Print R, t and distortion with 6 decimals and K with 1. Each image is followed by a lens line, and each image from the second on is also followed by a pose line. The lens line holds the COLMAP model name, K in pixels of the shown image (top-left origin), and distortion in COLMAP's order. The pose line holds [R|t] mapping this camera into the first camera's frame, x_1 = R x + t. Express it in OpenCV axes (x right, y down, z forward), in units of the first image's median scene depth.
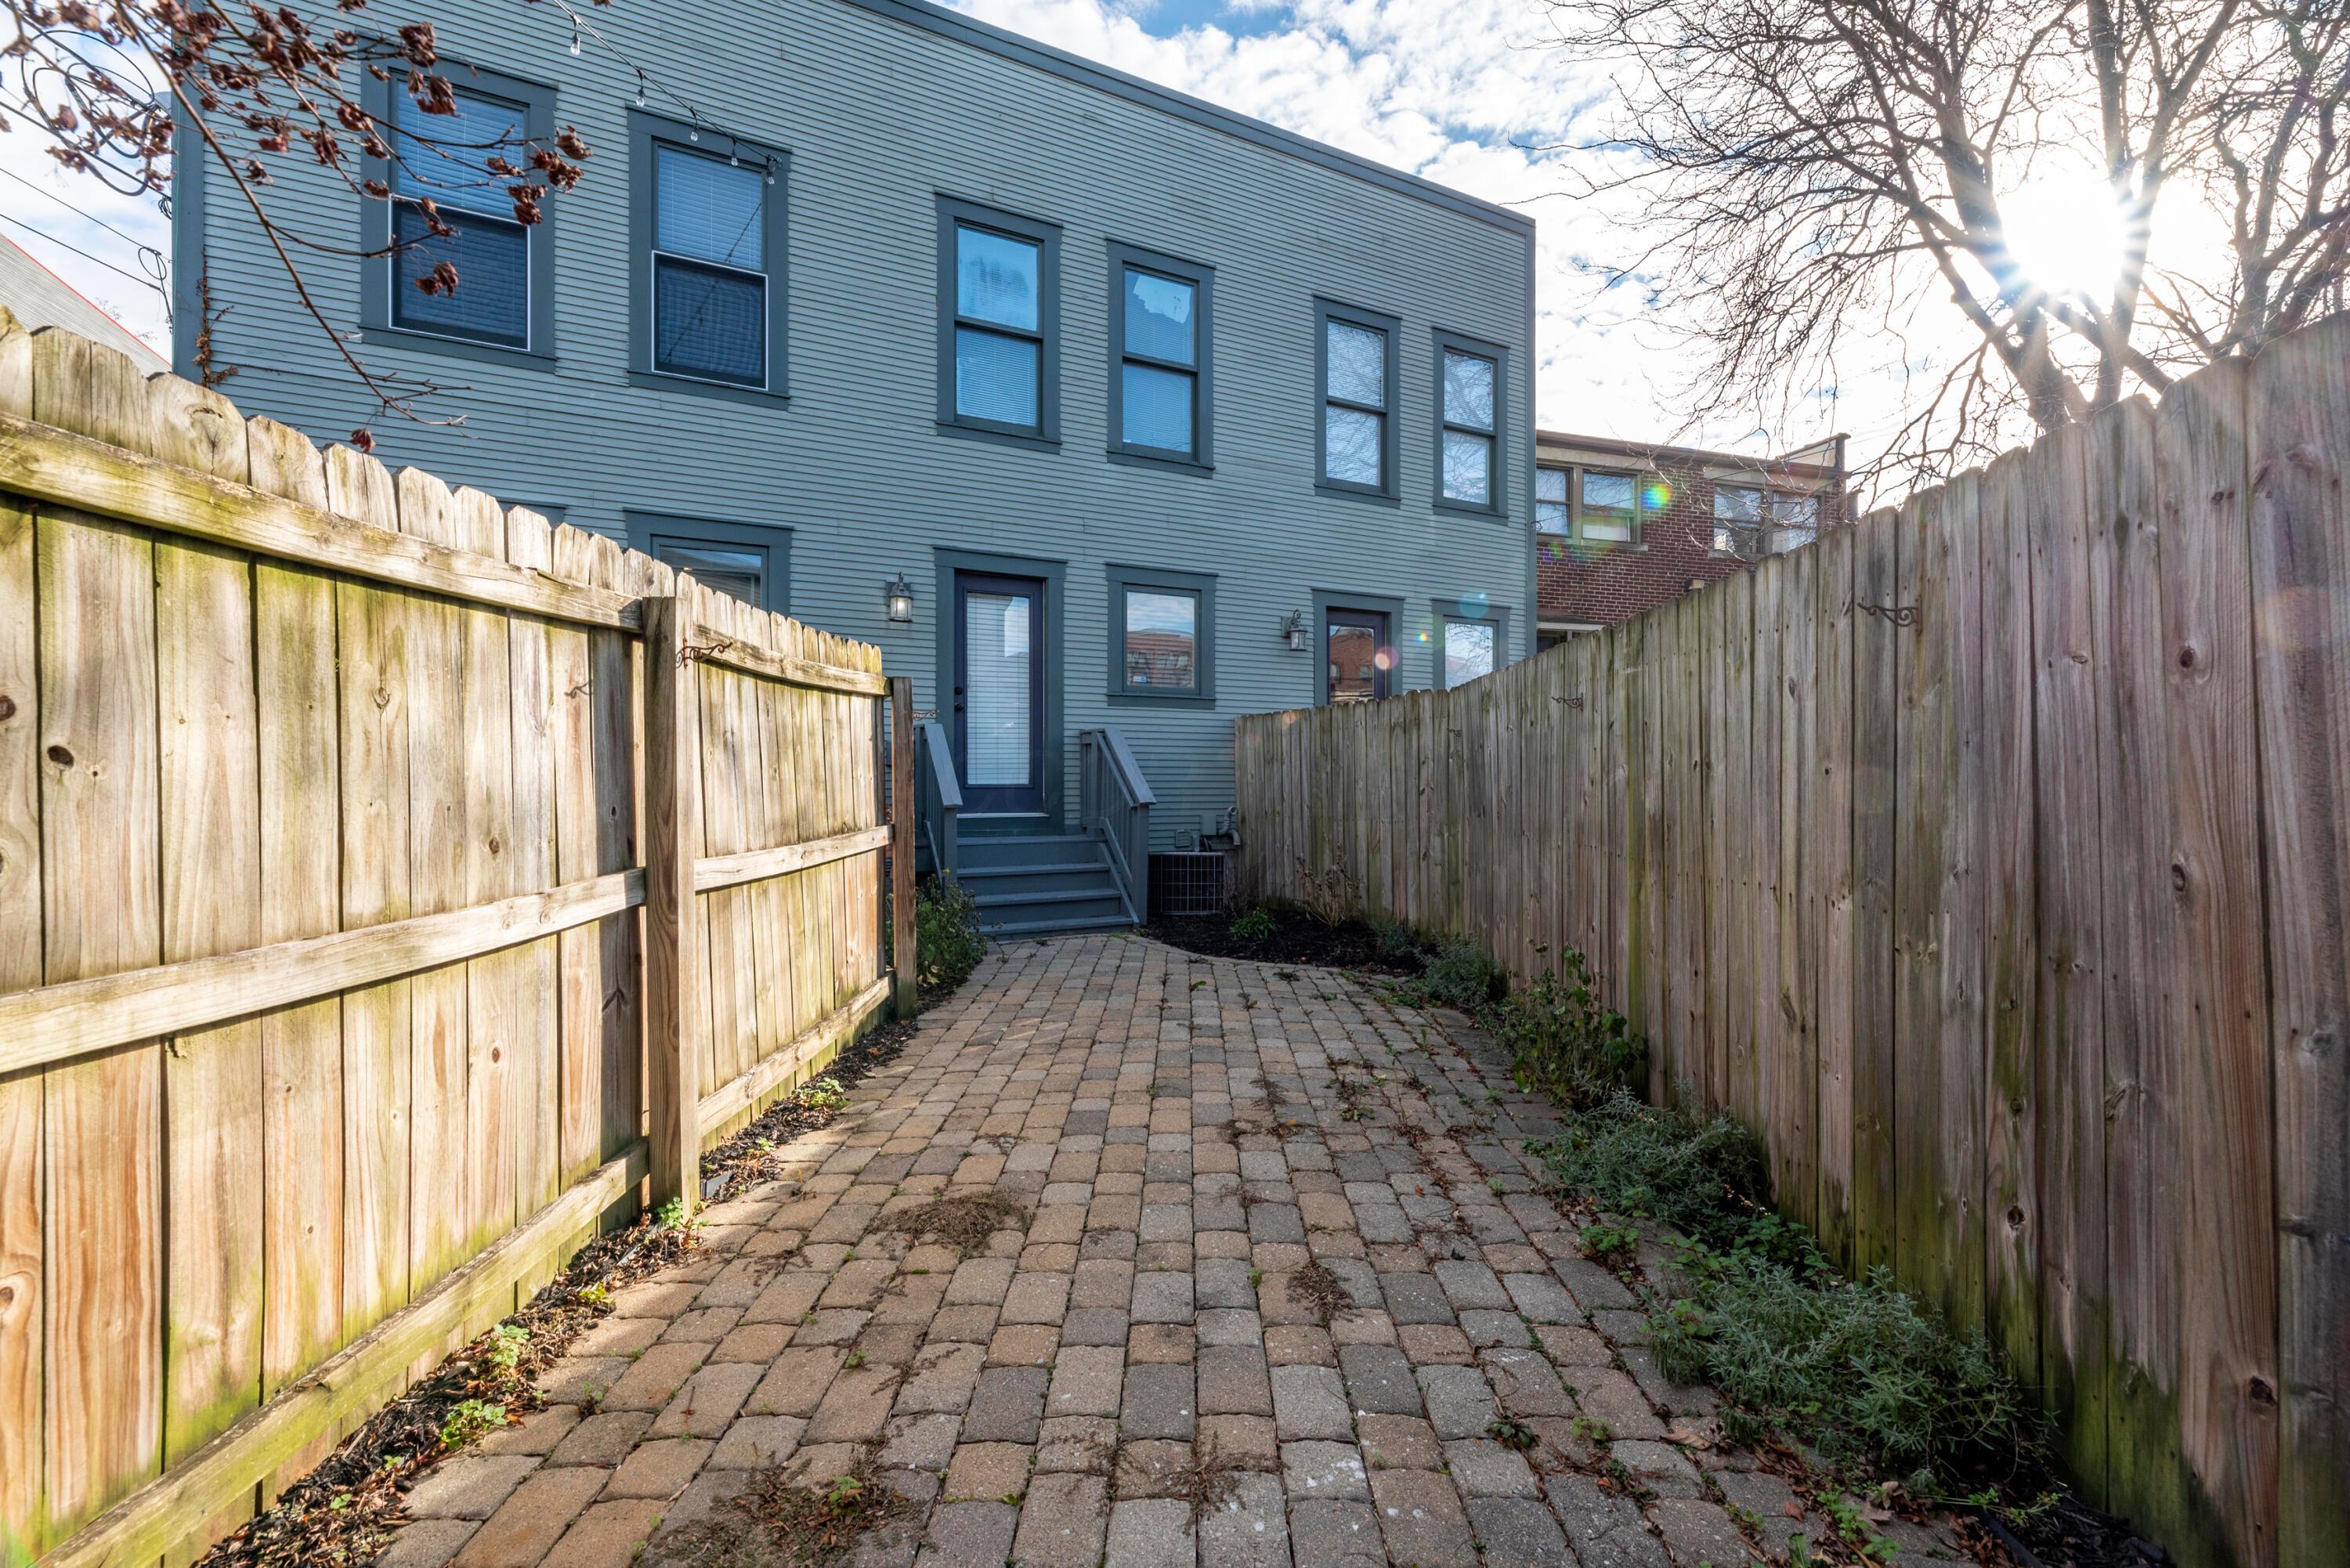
lens RADIAL K [[963.3, 0, 1156.4], [0, 963.3, 790.6], [0, 0, 1]] dist [-0.001123, -0.000251]
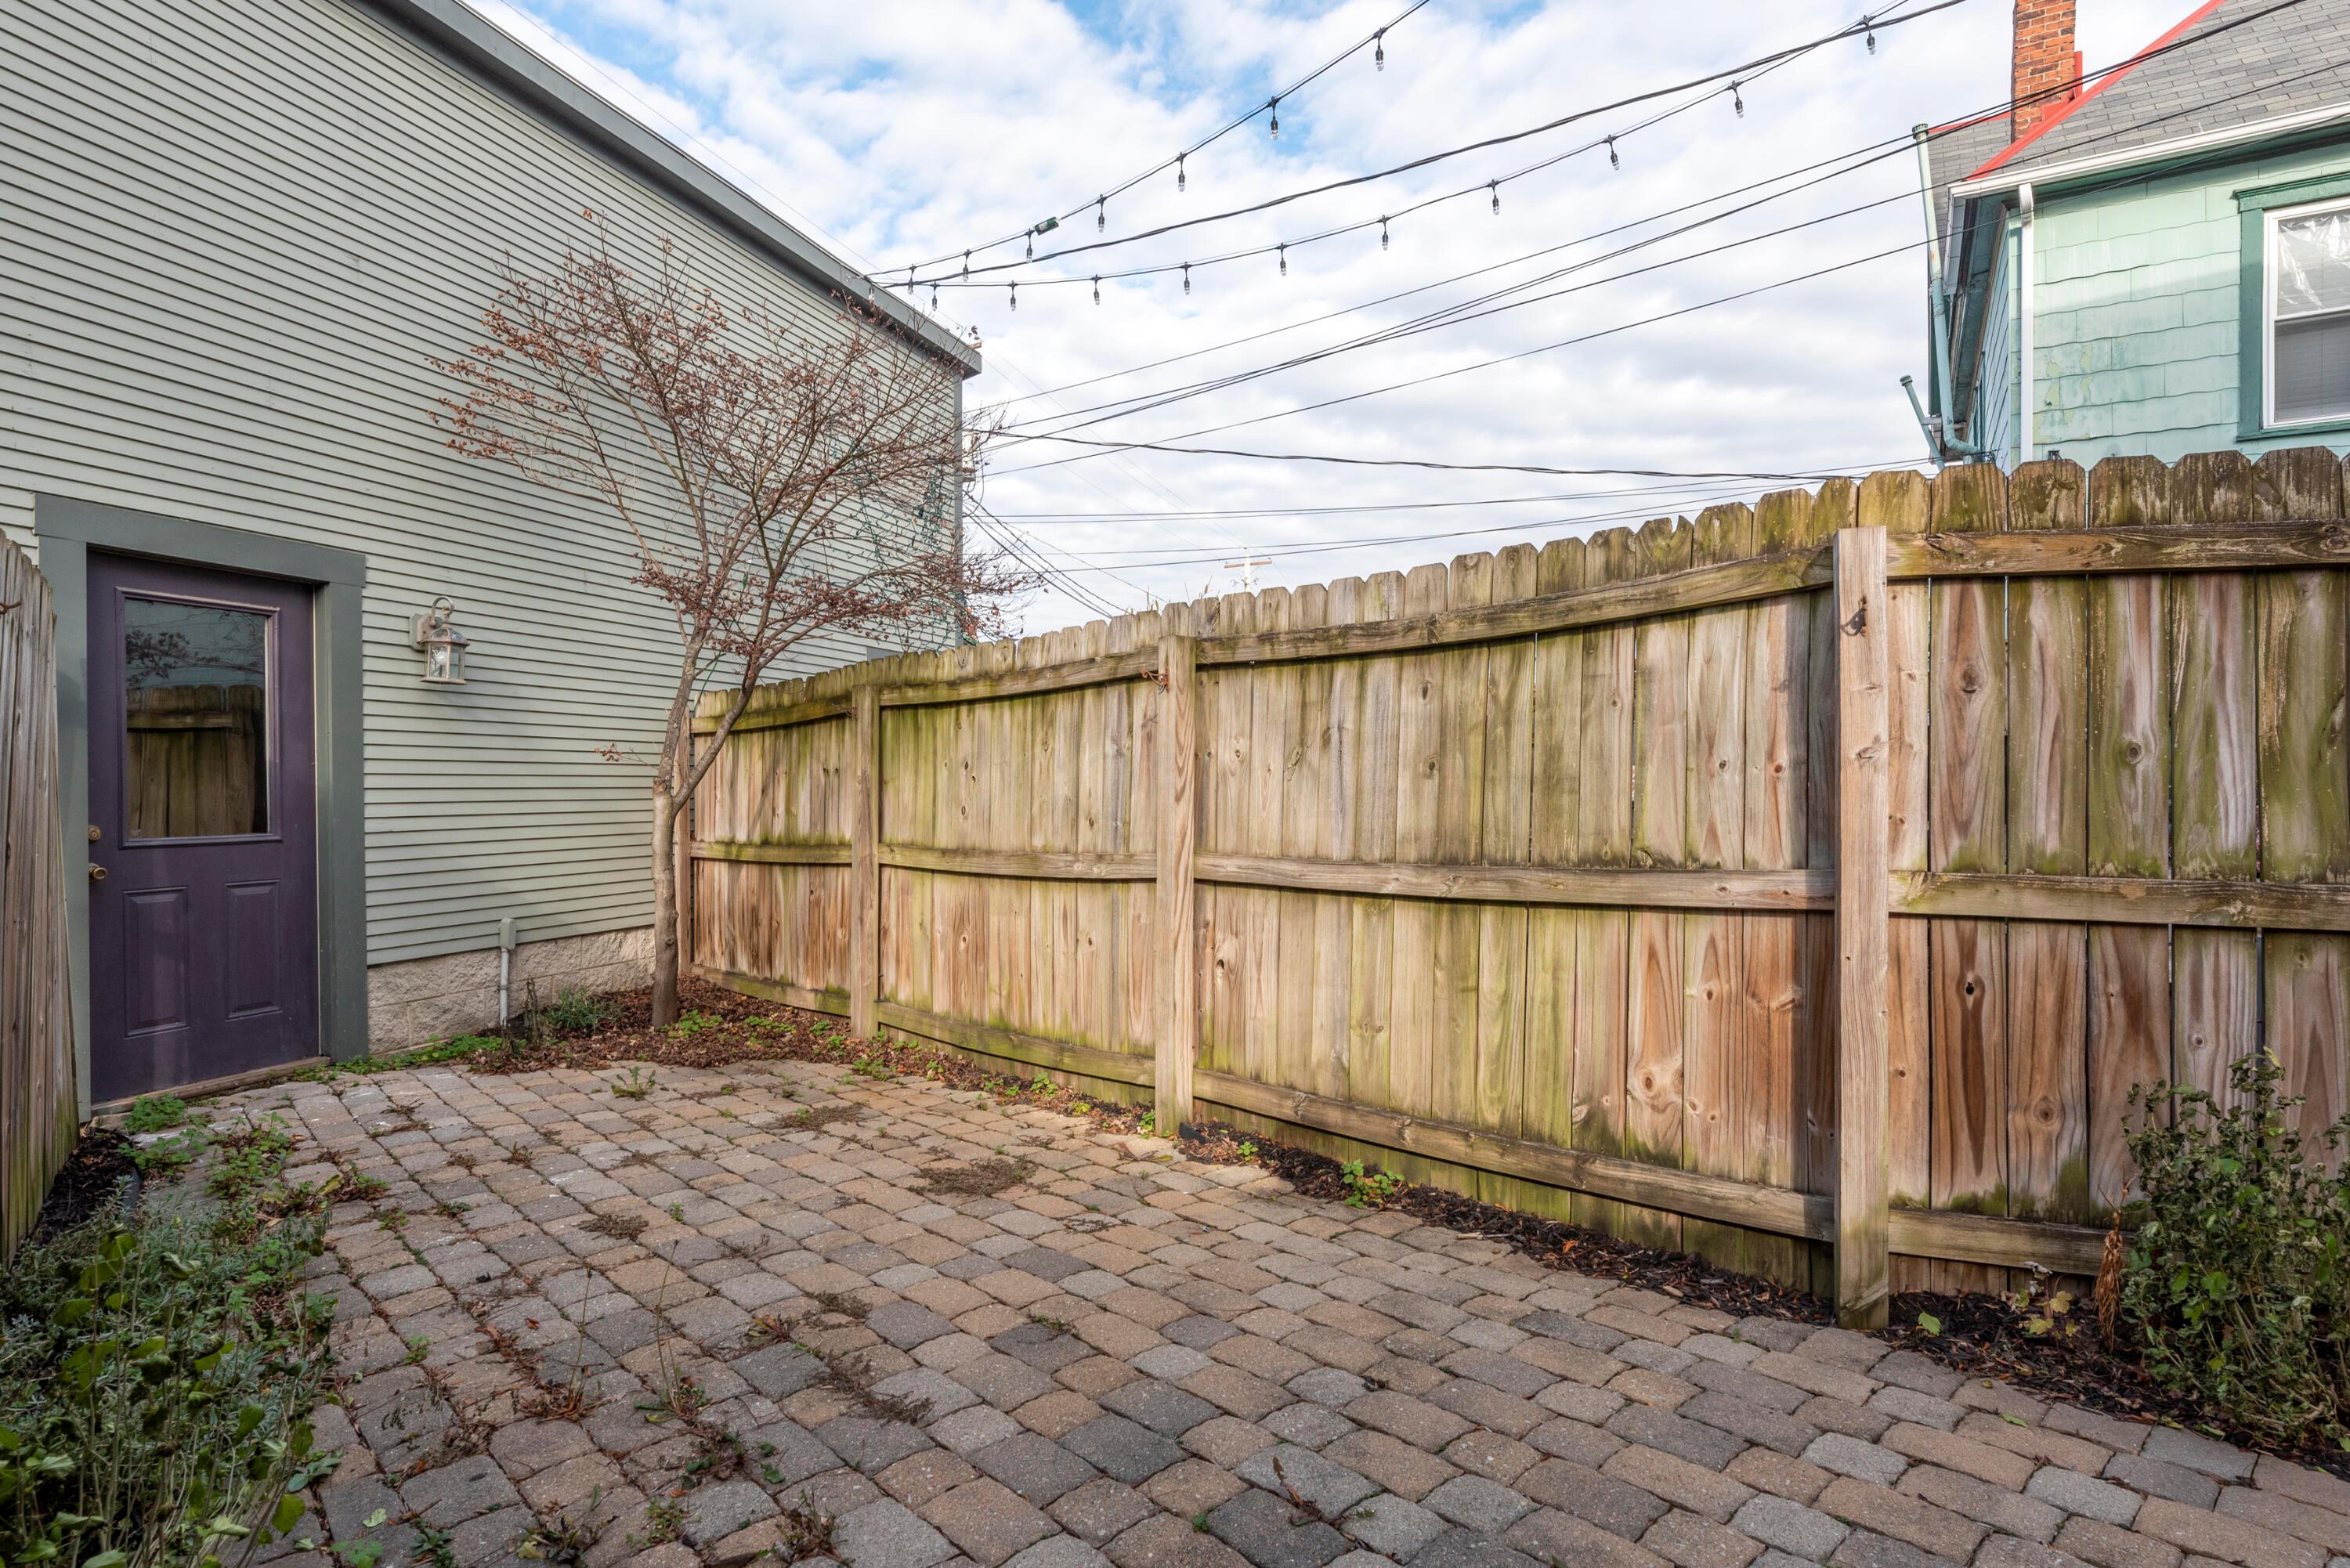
lens RADIAL K [[1232.3, 0, 1171.9], [0, 1232.3, 809.4], [0, 0, 1]] dist [0.003504, -0.001819]
pose [[-0.708783, 0.018808, -0.705175, 0.526195], [0.003404, 0.999724, 0.023243, -0.011558], [0.705418, 0.014074, -0.708652, 1.803346]]
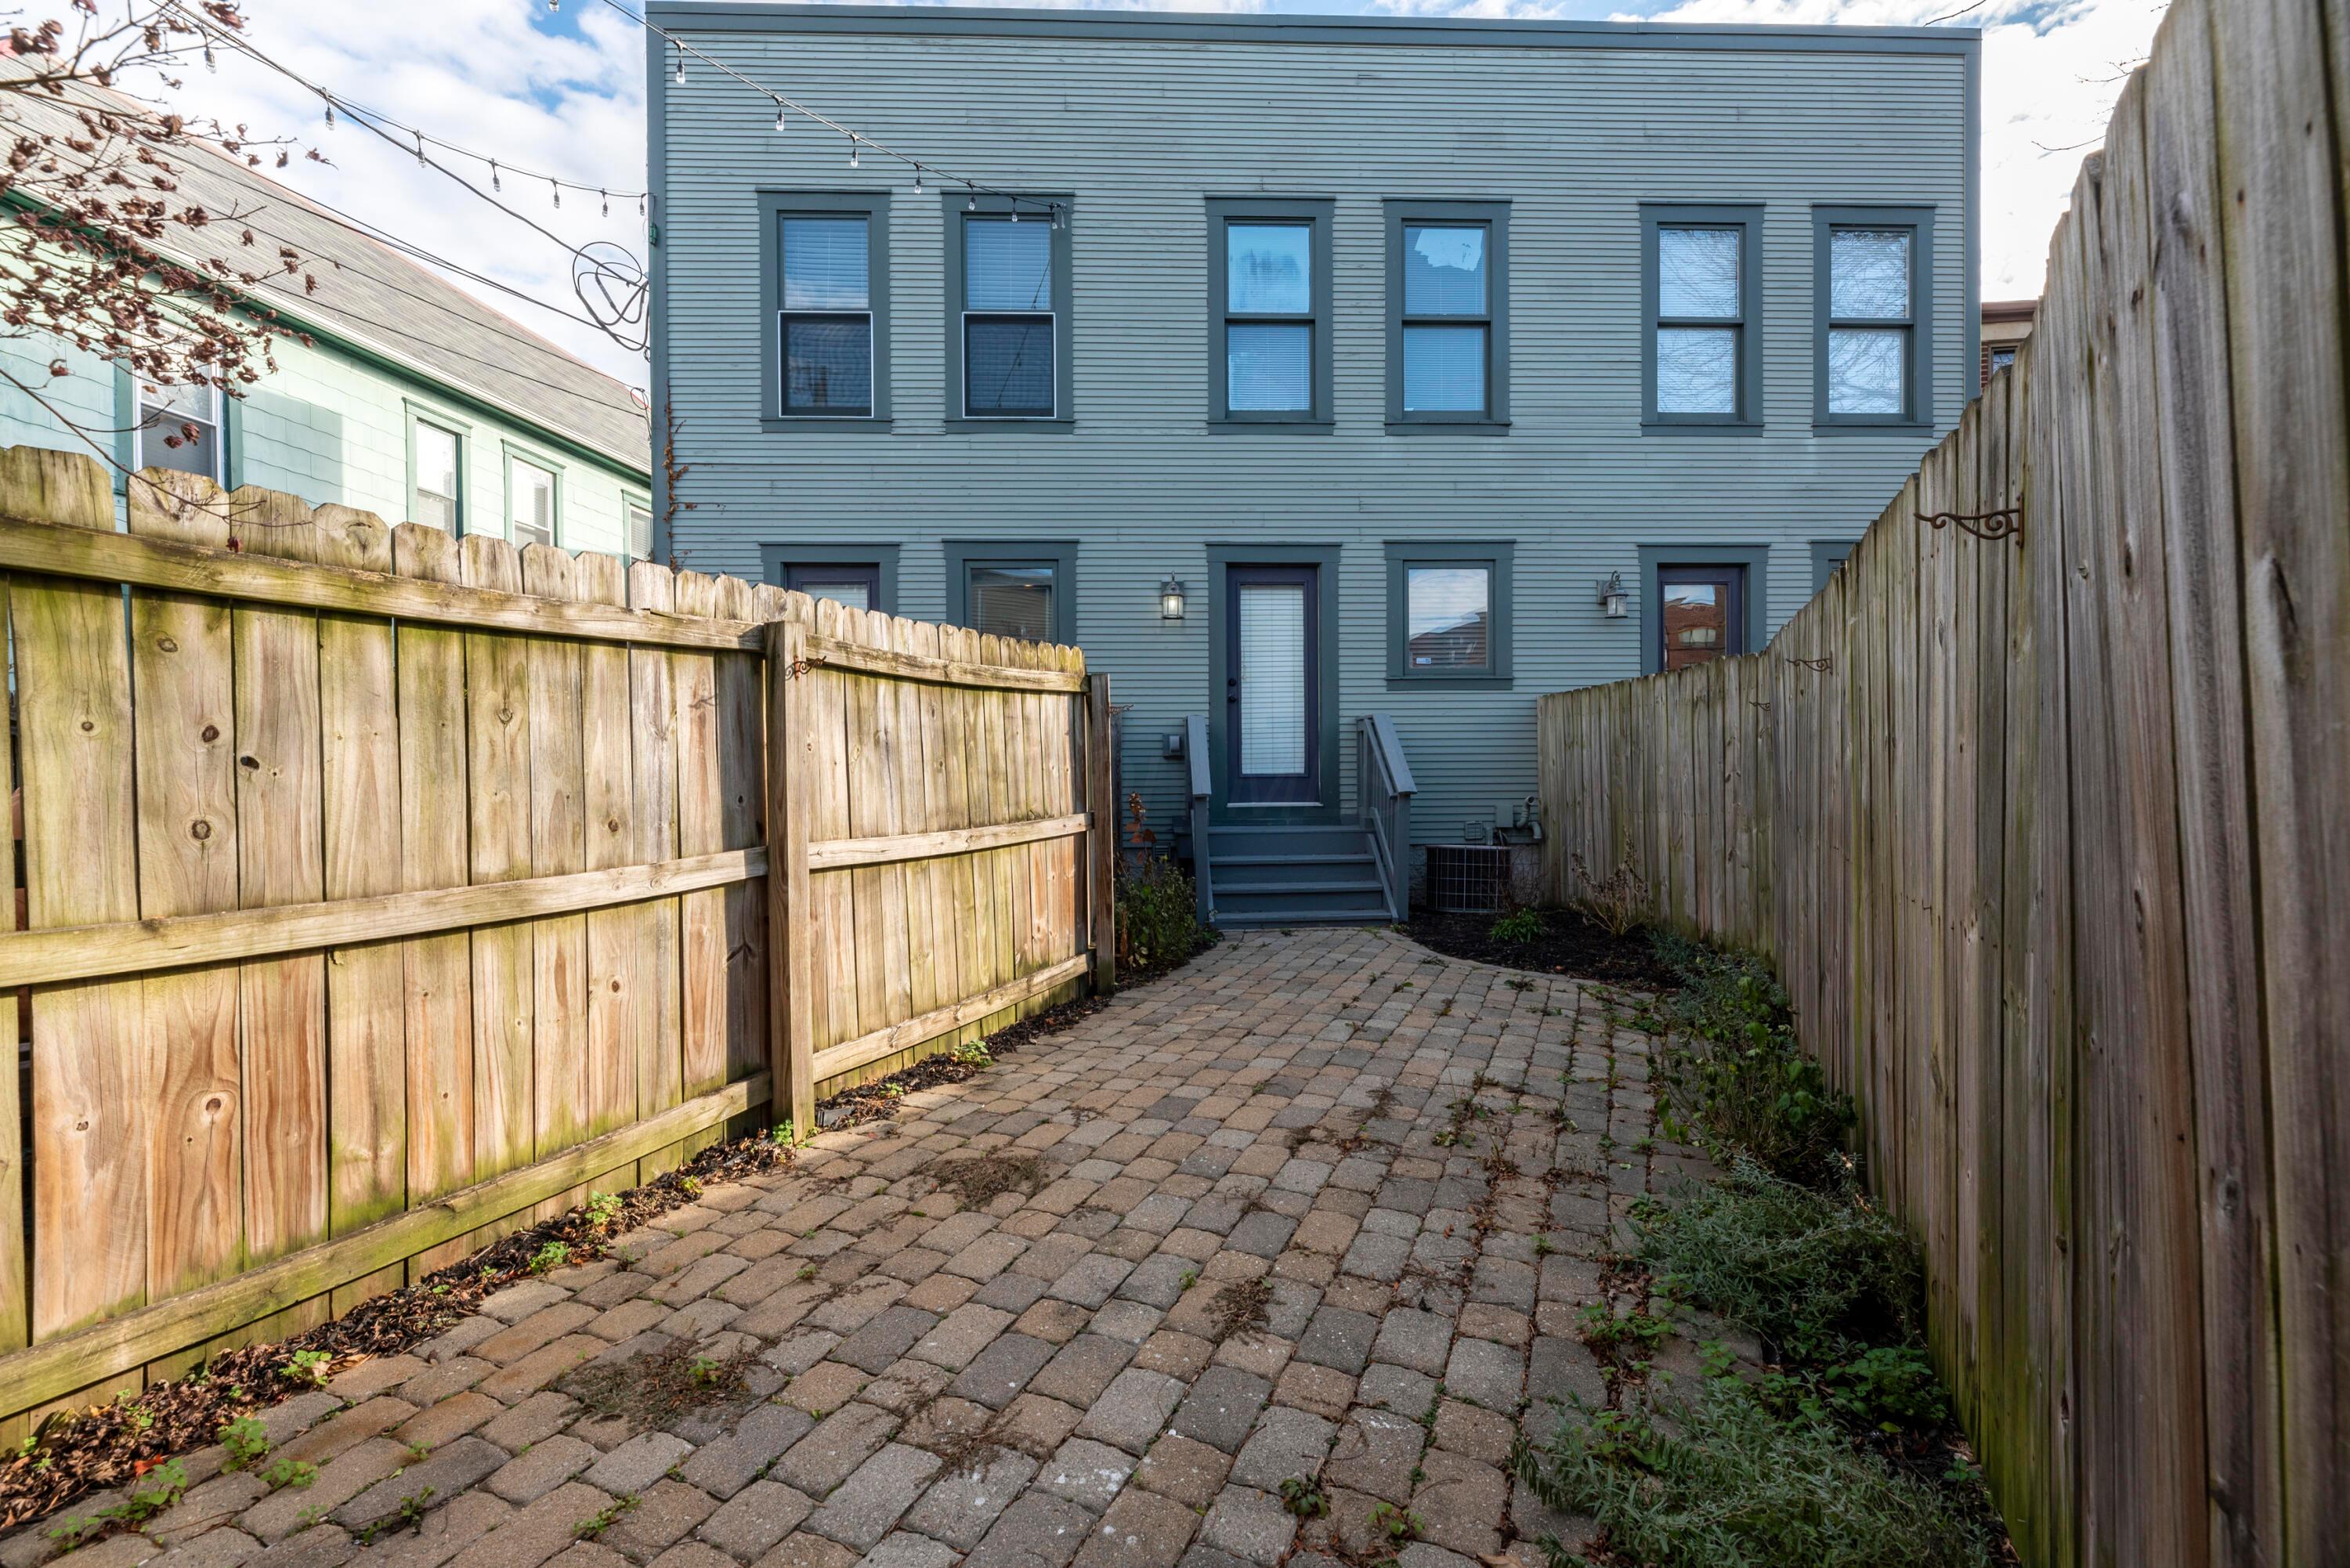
lens RADIAL K [[963.3, 0, 1146.8], [0, 963.3, 792.7], [0, 0, 1]] dist [-0.001123, -0.000251]
pose [[0.911876, -0.000304, -0.410465, 0.338414], [0.005844, 0.999908, 0.012240, 0.000499], [0.410423, -0.013560, 0.911794, 0.074614]]
